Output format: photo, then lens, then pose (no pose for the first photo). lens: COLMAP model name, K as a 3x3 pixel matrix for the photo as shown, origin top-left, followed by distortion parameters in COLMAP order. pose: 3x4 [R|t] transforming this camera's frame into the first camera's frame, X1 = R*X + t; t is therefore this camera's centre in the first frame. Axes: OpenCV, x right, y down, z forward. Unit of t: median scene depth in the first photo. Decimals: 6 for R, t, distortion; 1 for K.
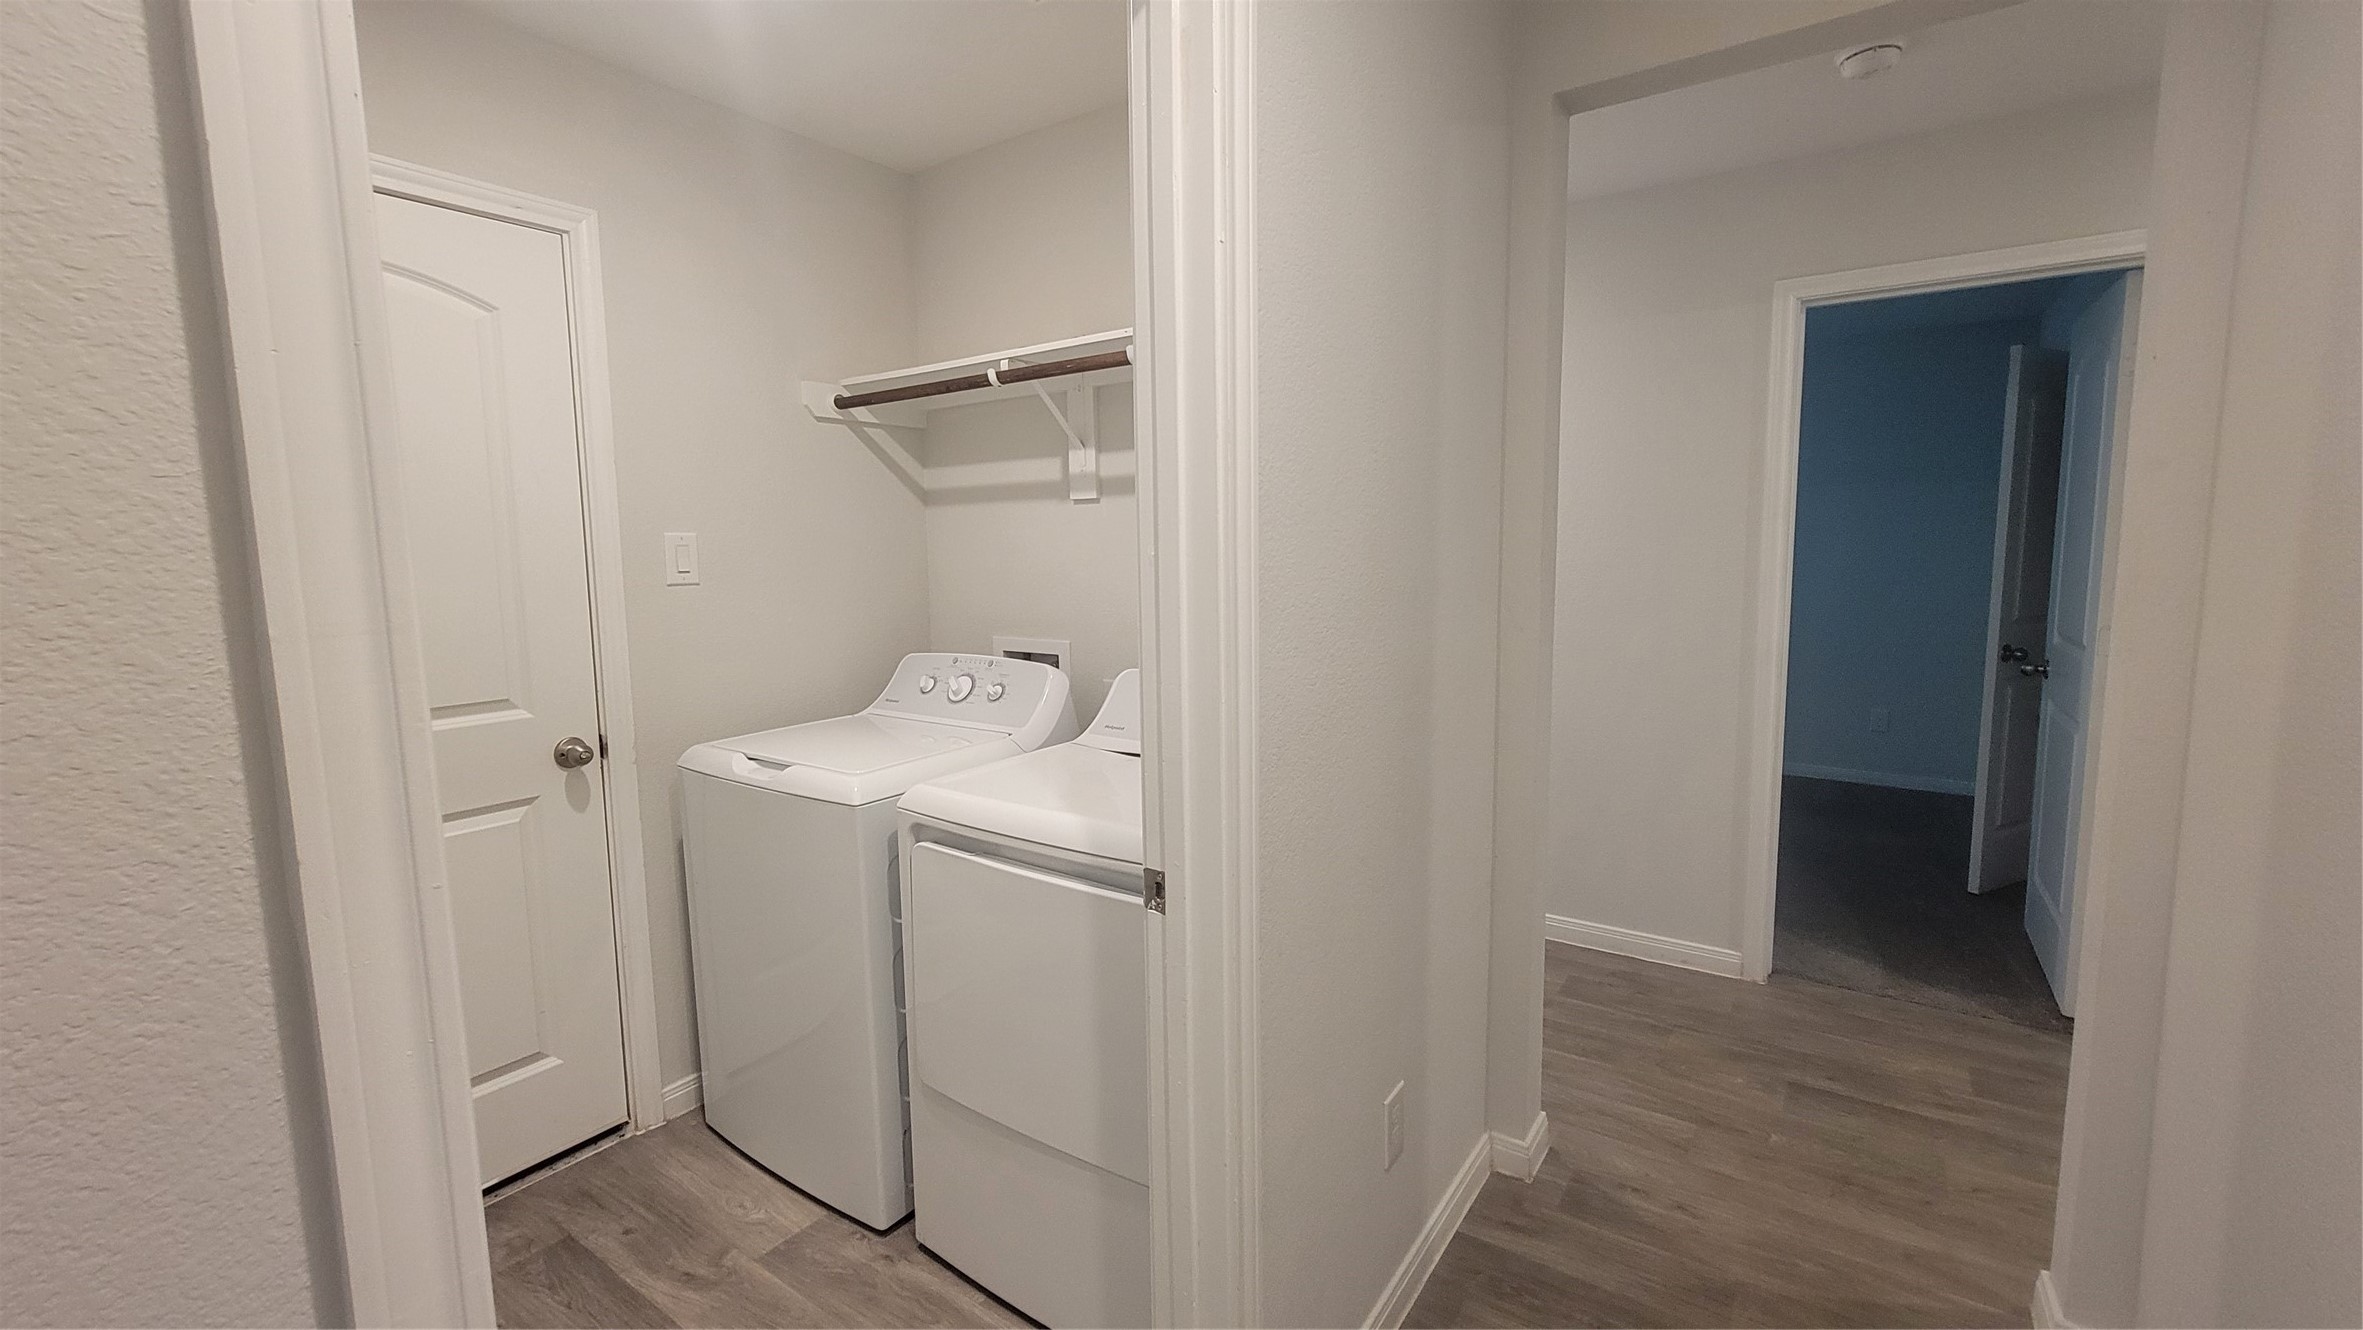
lens RADIAL K [[976.1, 0, 1187.5], [0, 976.1, 659.5], [0, 0, 1]] dist [-0.002518, 0.001349]
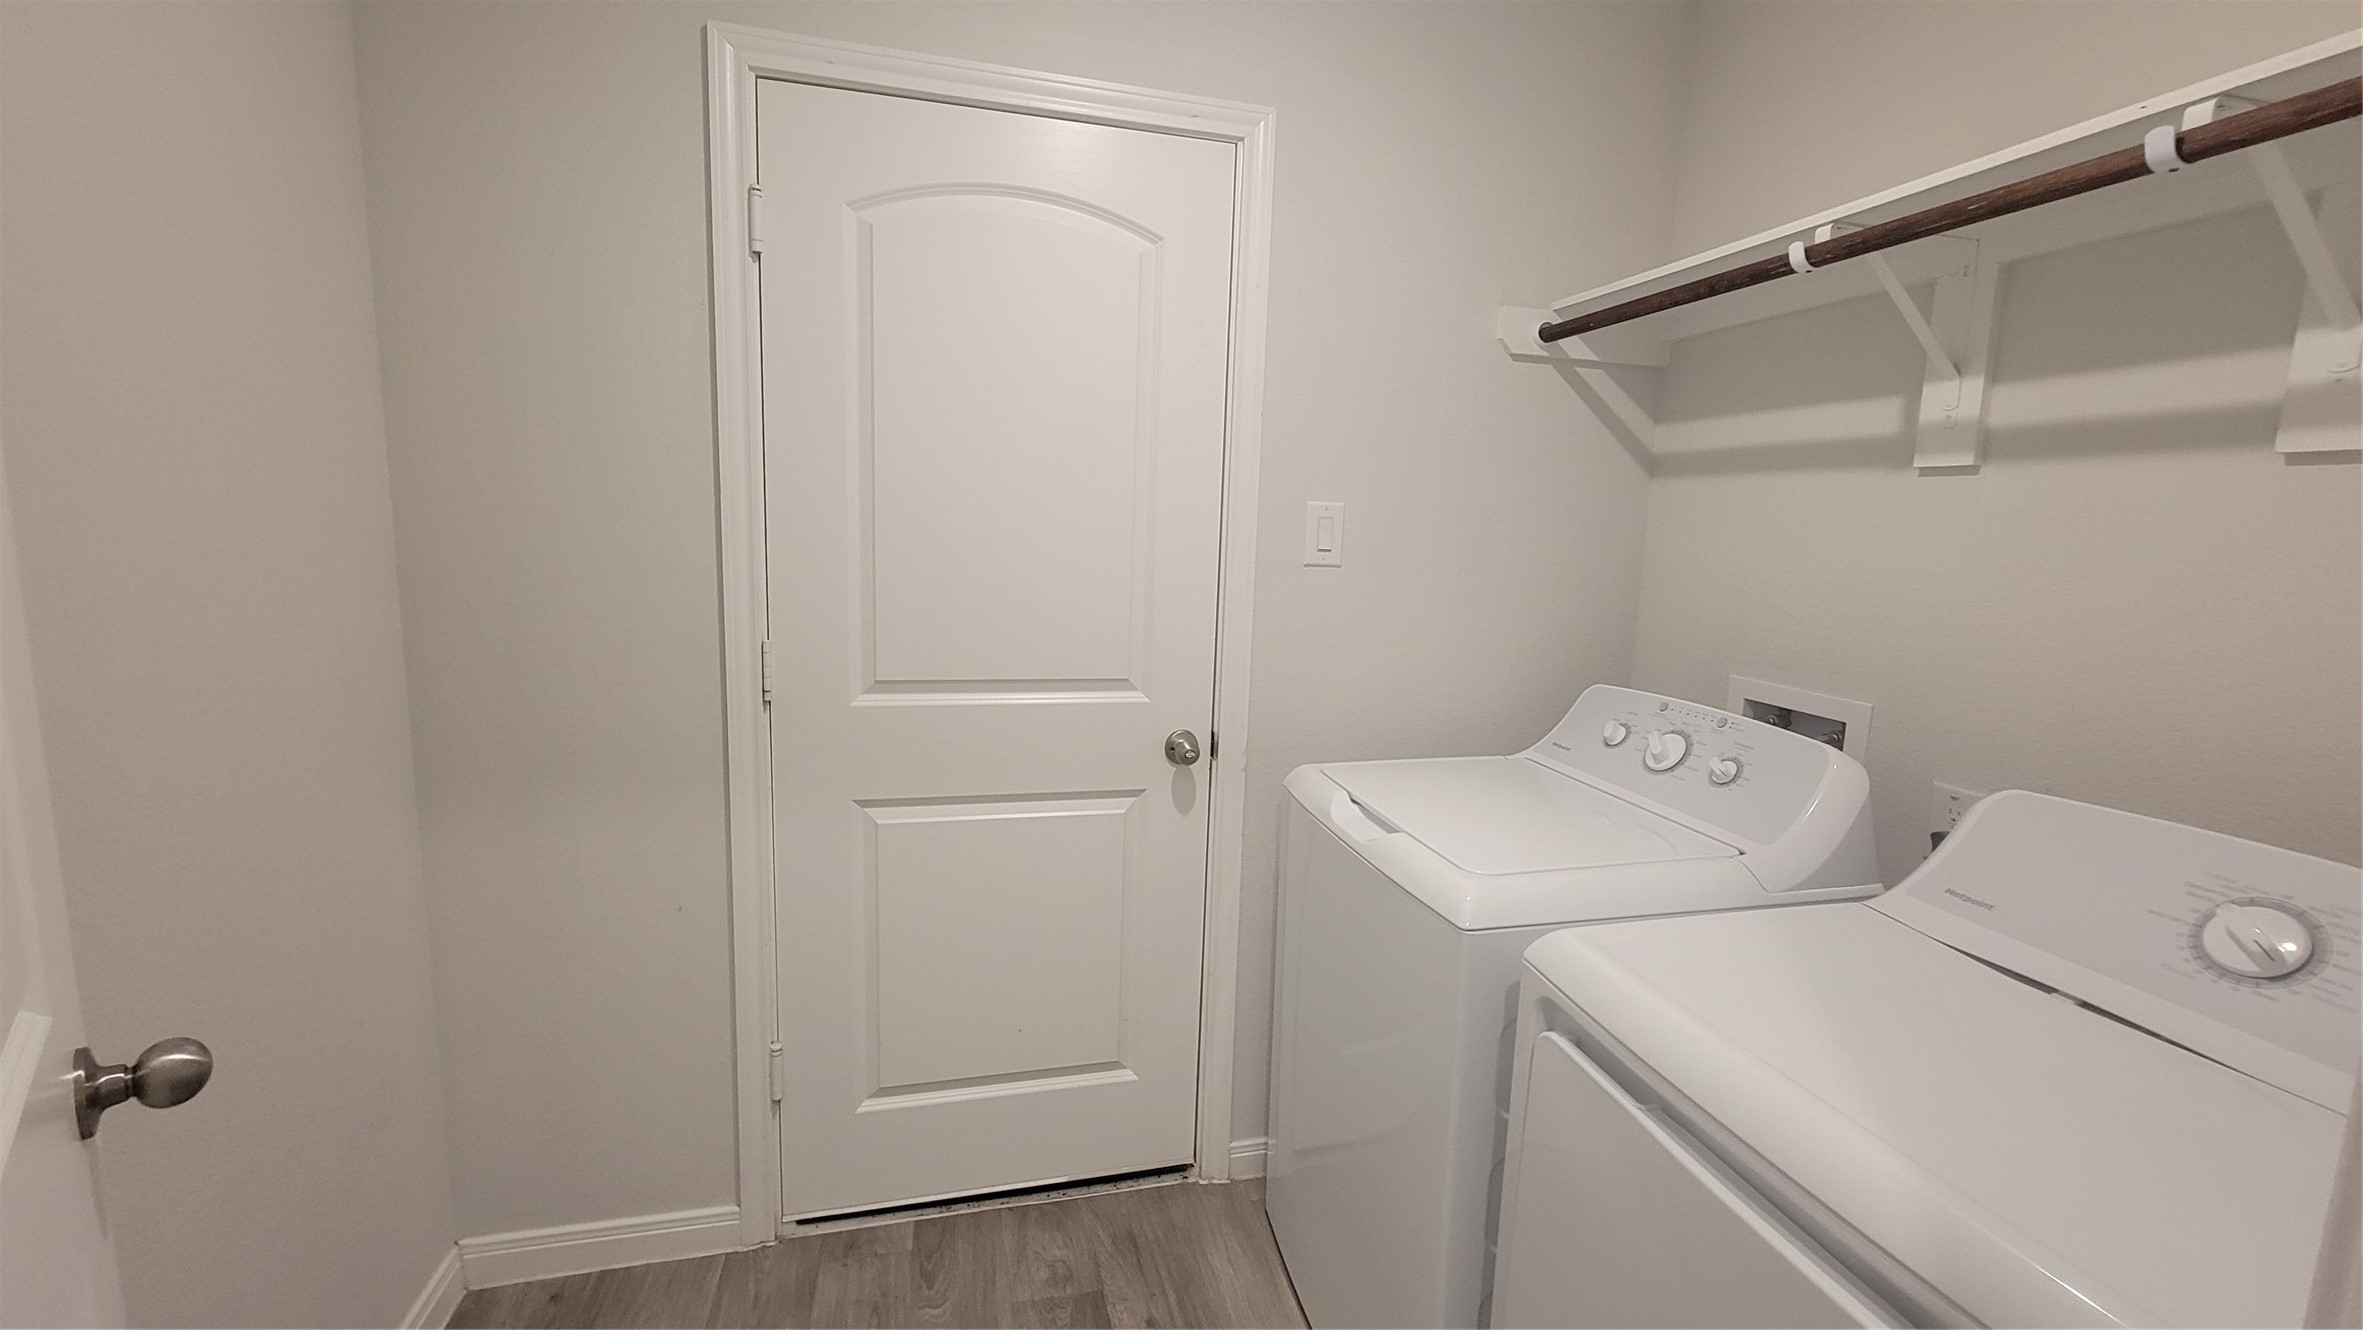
lens RADIAL K [[976.1, 0, 1199.9], [0, 976.1, 646.0], [0, 0, 1]] dist [-0.002518, 0.001349]
pose [[0.767086, 0.125123, -0.629224, -0.070480], [-0.121919, 0.991354, 0.048502, -0.036471], [0.629853, 0.039509, 0.775709, 0.297639]]
